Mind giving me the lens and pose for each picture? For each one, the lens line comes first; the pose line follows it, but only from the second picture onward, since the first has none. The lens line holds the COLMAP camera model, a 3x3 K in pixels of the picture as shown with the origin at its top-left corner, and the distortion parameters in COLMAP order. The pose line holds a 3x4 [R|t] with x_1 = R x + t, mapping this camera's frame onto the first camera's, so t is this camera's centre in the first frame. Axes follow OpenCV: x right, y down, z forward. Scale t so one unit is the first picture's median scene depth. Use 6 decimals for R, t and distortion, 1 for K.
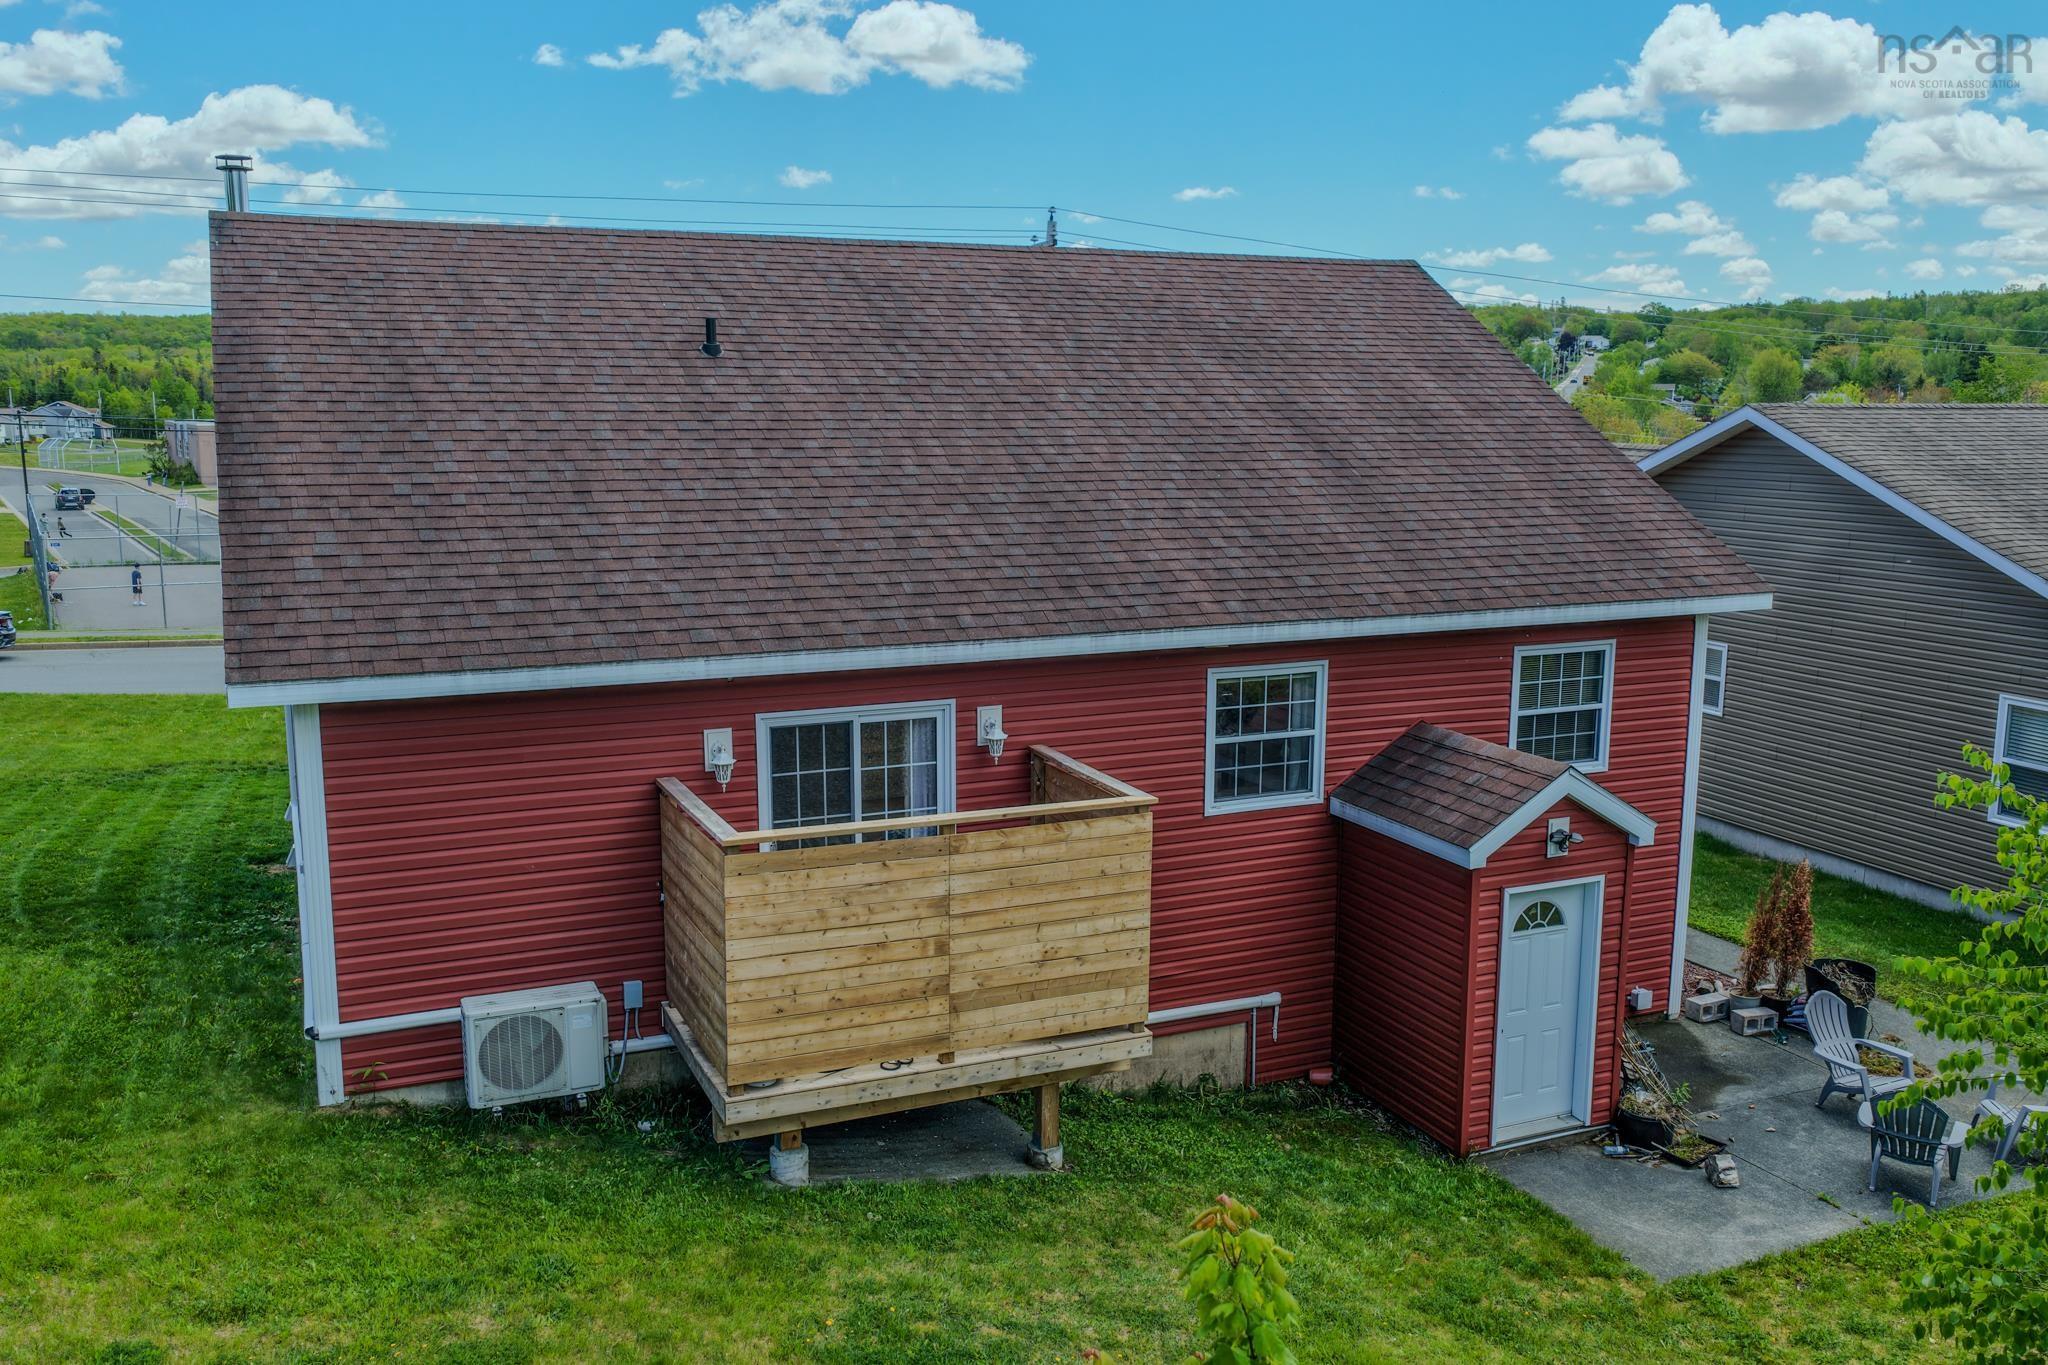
lens RADIAL K [[1703.9, 0, 1030.7], [0, 1703.9, 677.2], [0, 0, 1]] dist [-0.016454, 0.050694]
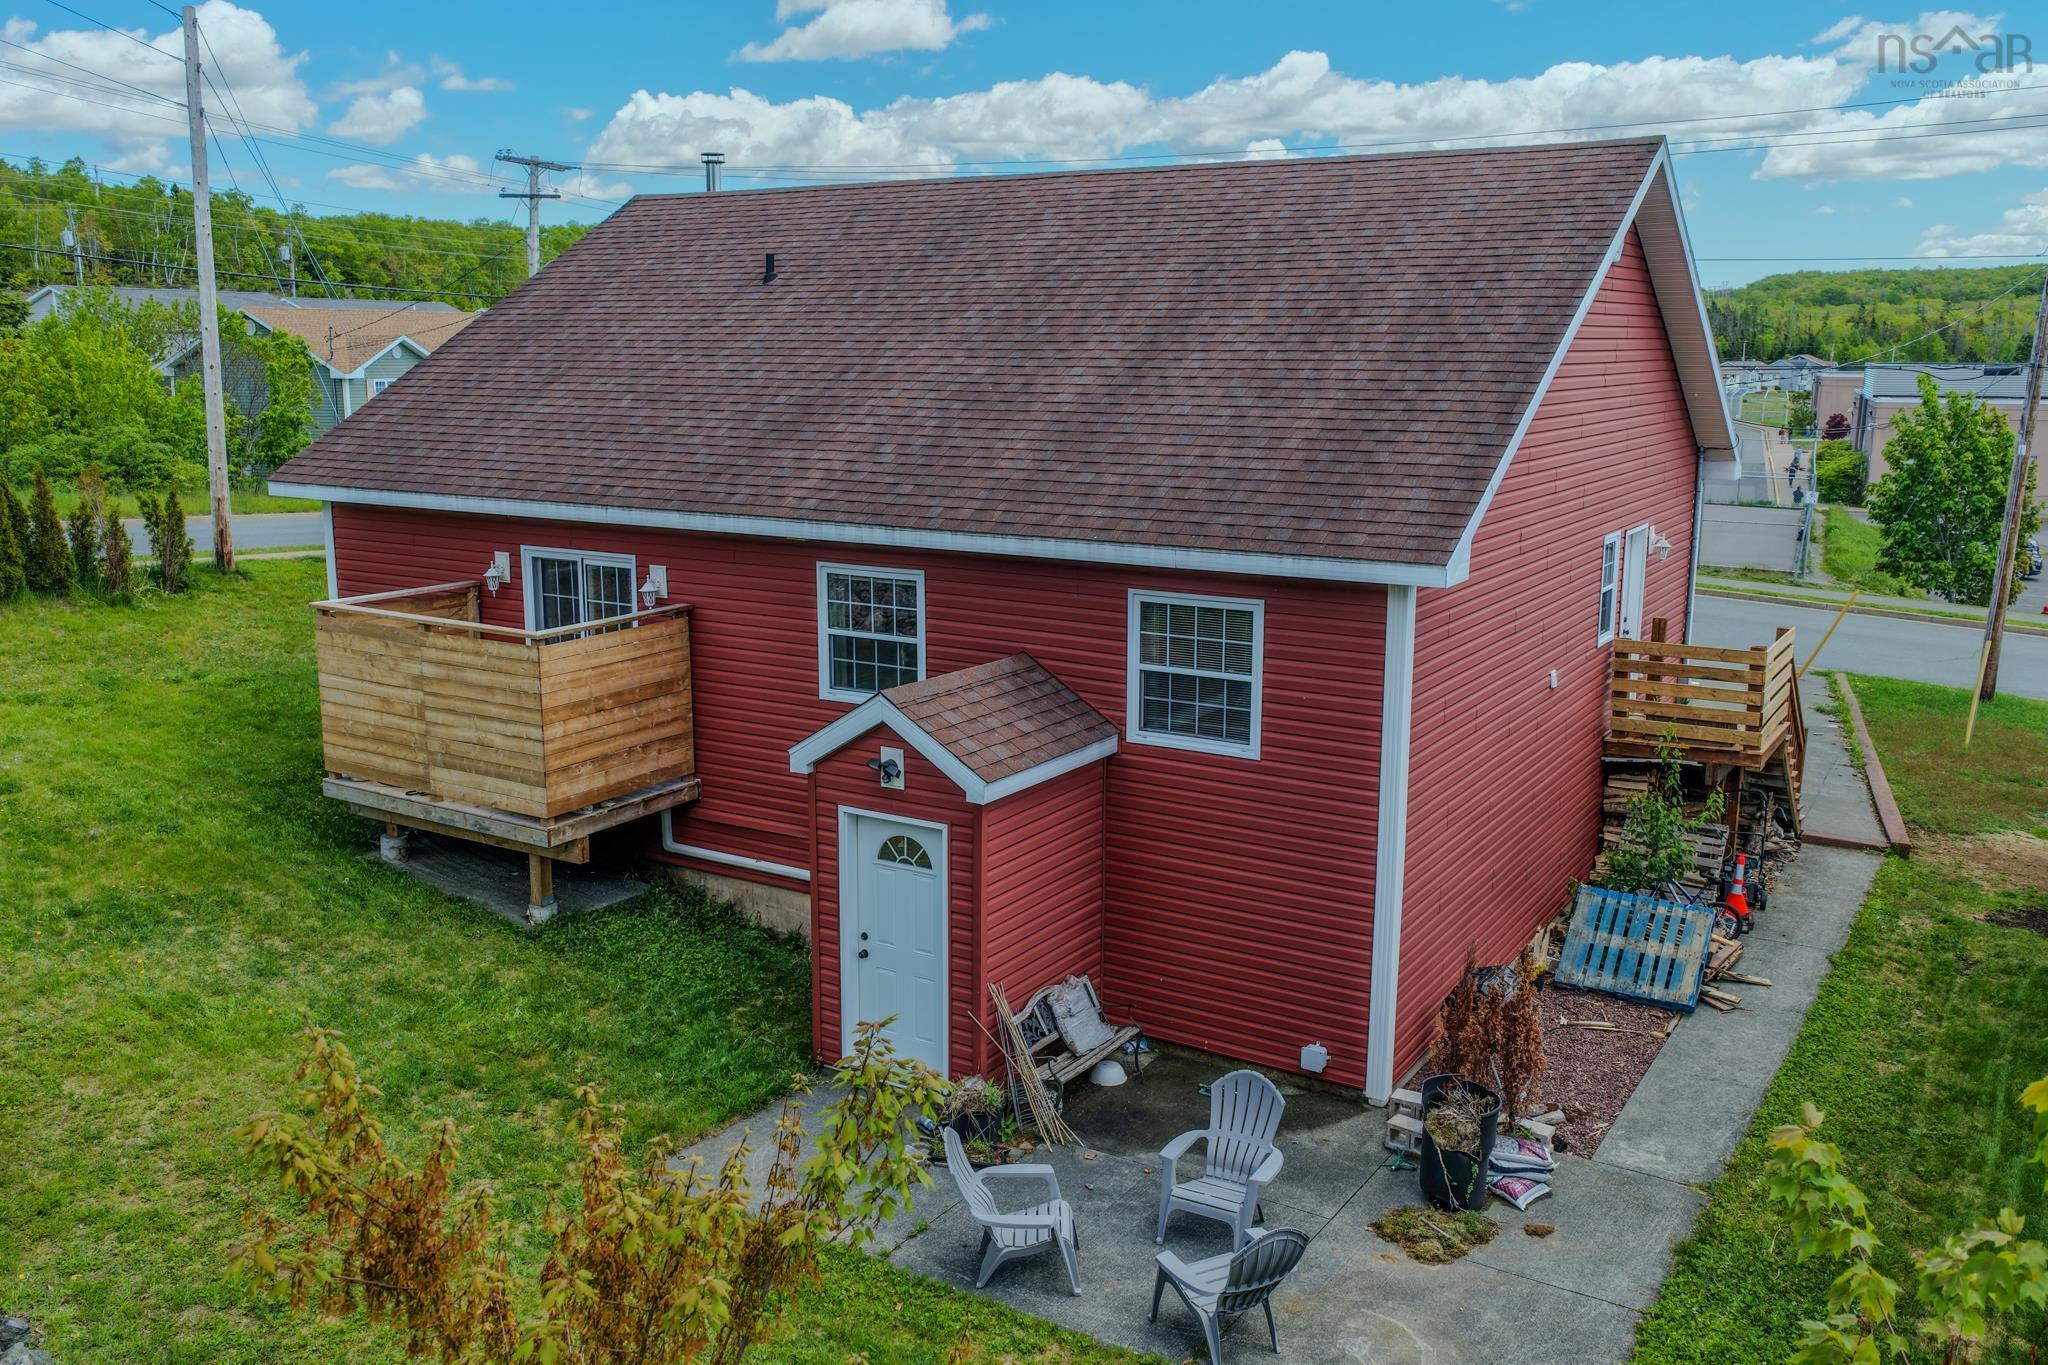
lens RADIAL K [[1703.9, 0, 1030.7], [0, 1703.9, 677.2], [0, 0, 1]] dist [-0.016454, 0.050694]
pose [[0.564756, 0.158063, -0.809979, 1.044765], [-0.137465, 0.985792, 0.096525, -0.054133], [0.813729, 0.056830, 0.578460, 0.480441]]
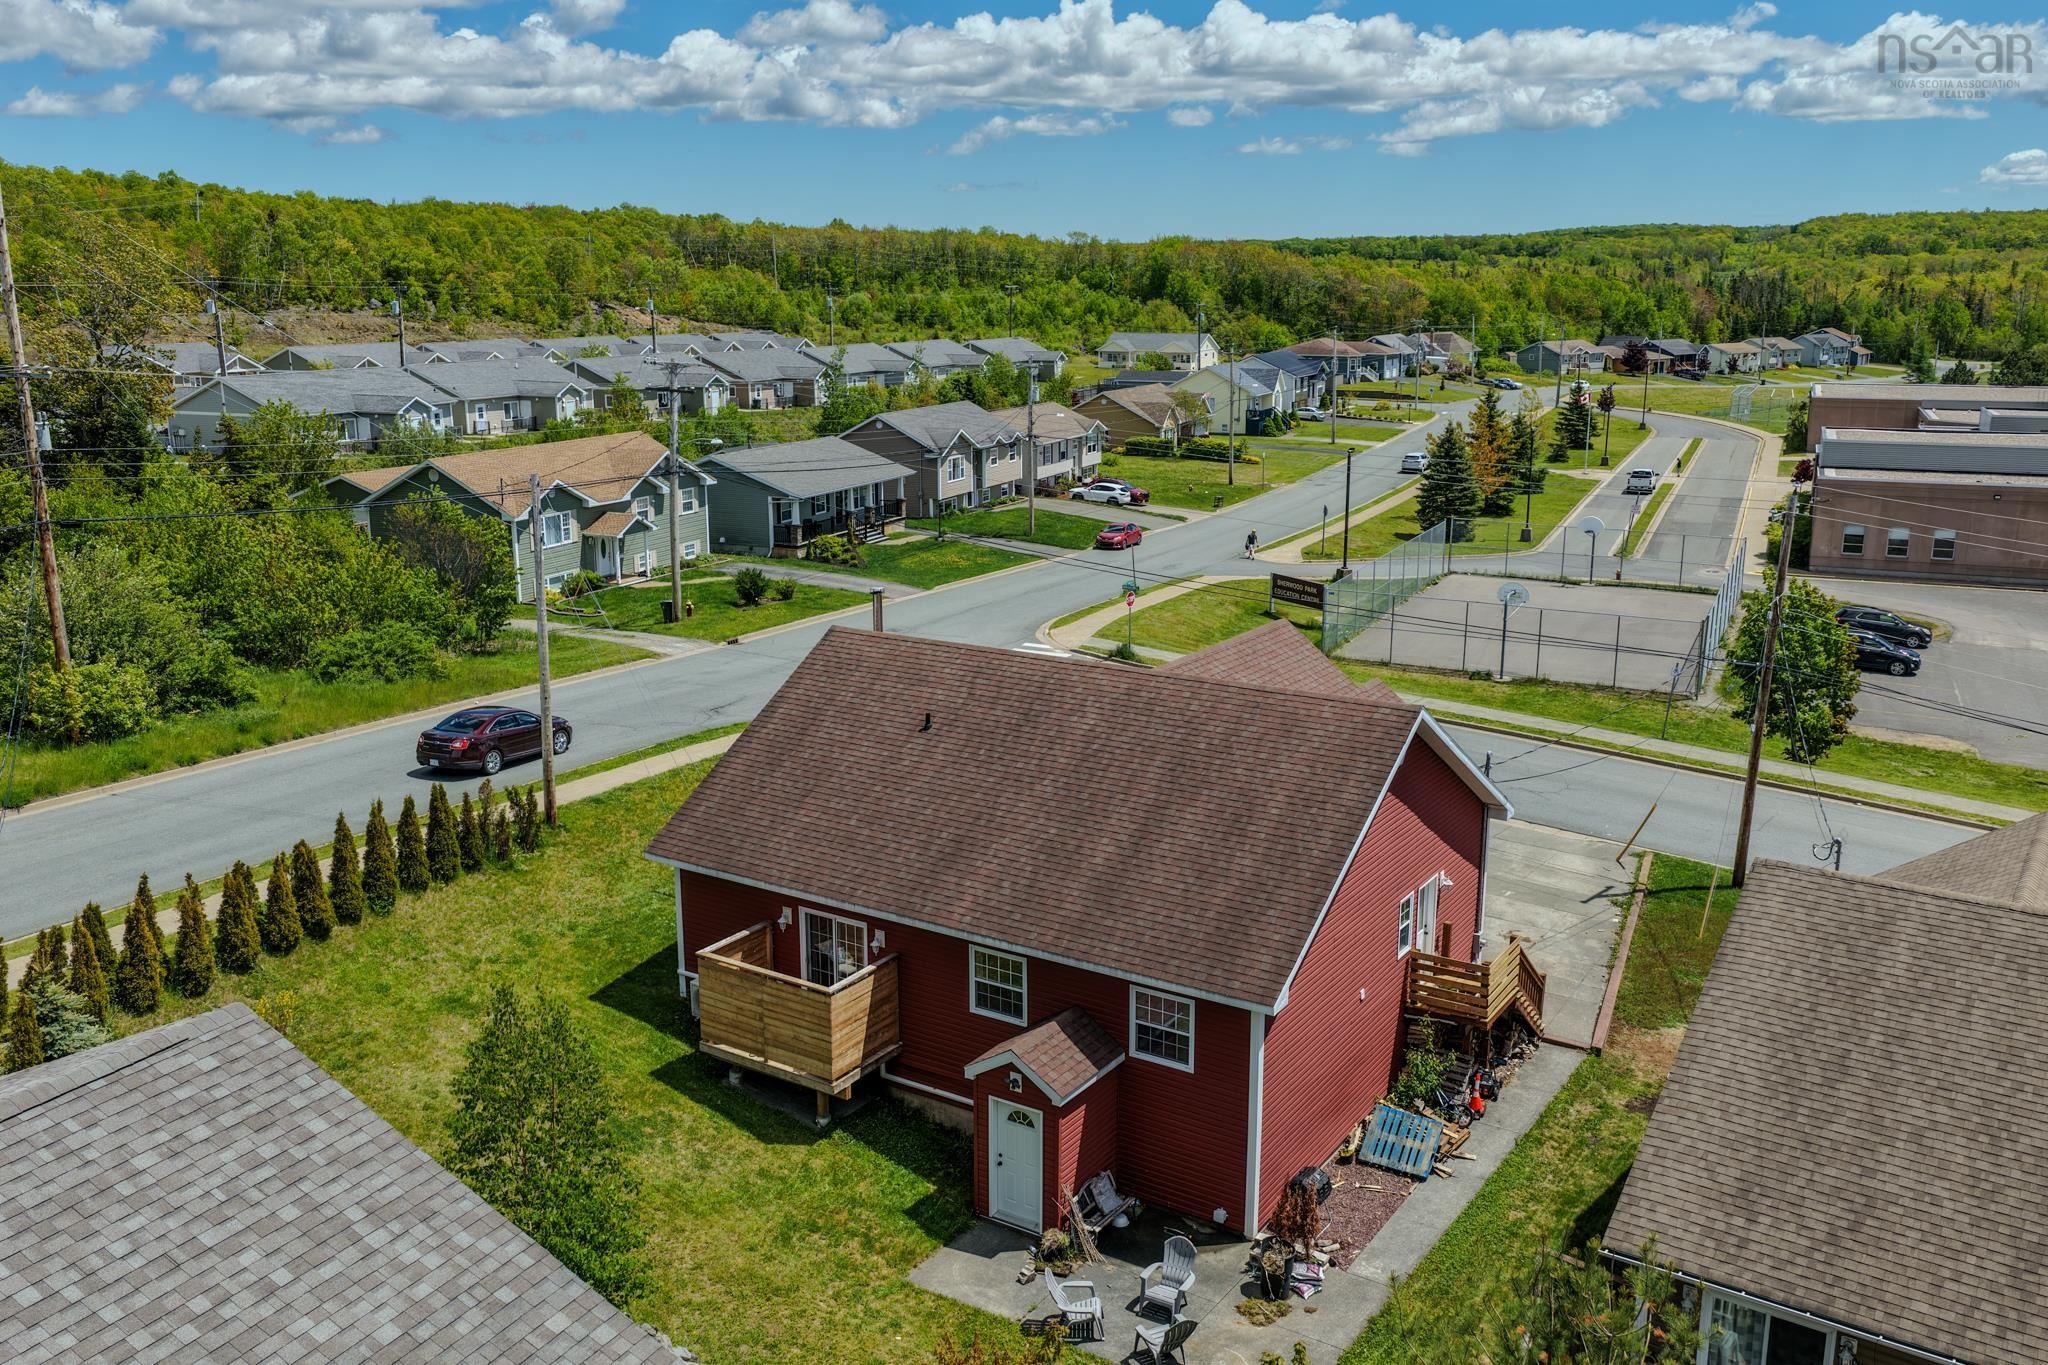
lens RADIAL K [[1703.9, 0, 1030.7], [0, 1703.9, 677.2], [0, 0, 1]] dist [-0.016454, 0.050694]
pose [[0.547257, 0.187758, -0.815633, 1.735906], [-0.135060, 0.981552, 0.135332, -0.600815], [0.825996, 0.036098, 0.562520, -0.111442]]
